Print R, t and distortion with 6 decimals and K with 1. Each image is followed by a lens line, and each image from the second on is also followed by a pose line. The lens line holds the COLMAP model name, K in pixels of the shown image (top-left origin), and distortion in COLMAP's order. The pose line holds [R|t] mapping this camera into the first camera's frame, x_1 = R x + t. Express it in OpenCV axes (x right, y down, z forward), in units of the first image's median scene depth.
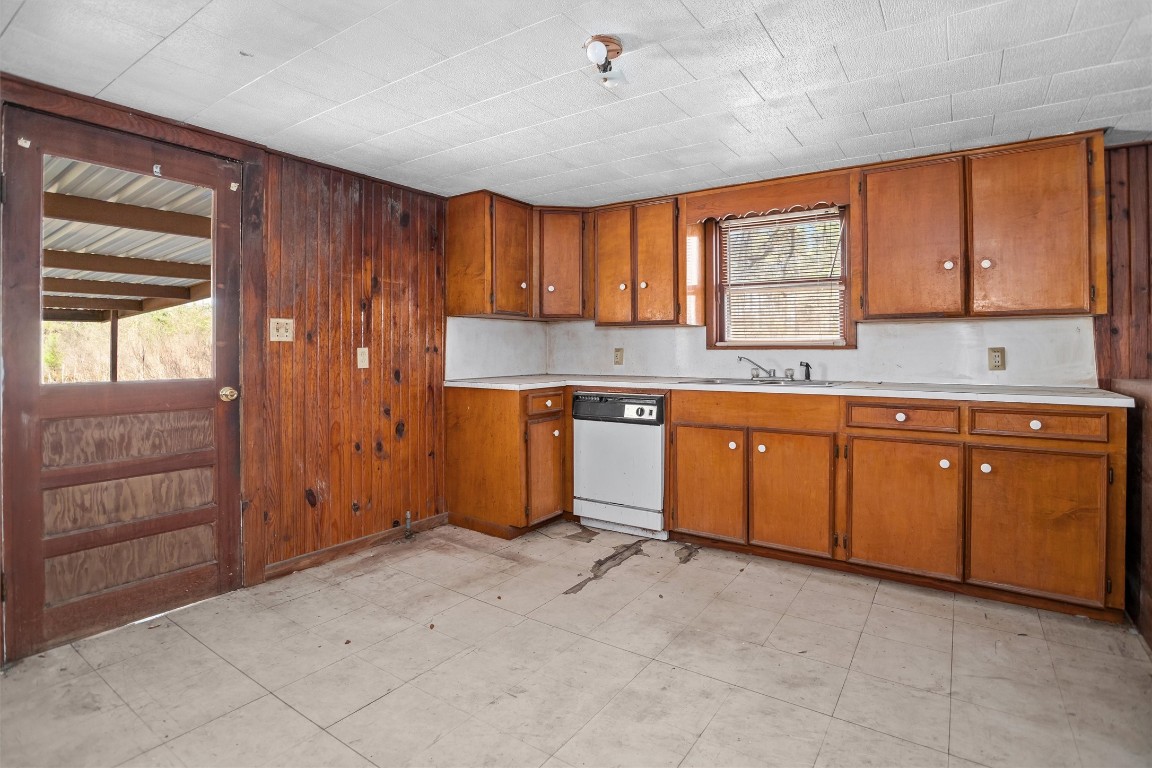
lens RADIAL K [[566.5, 0, 576.3], [0, 566.5, 351.8], [0, 0, 1]] dist [-0.023479, 0.002092]
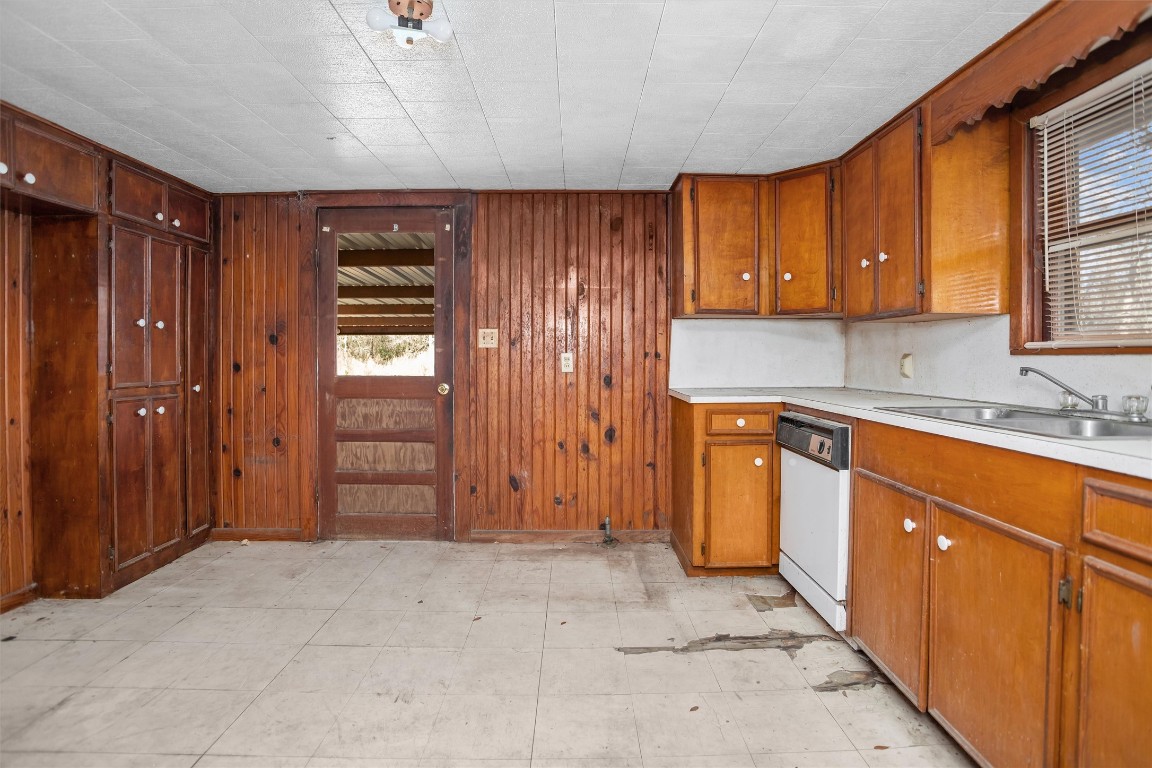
lens RADIAL K [[561.8, 0, 577.5], [0, 561.8, 366.6], [0, 0, 1]] dist [-0.053379, 0.001101]
pose [[0.596770, 0.015545, -0.802262, 0.545826], [-0.006111, 0.999871, 0.014829, 0.002574], [0.802389, -0.003947, 0.596788, 0.435279]]
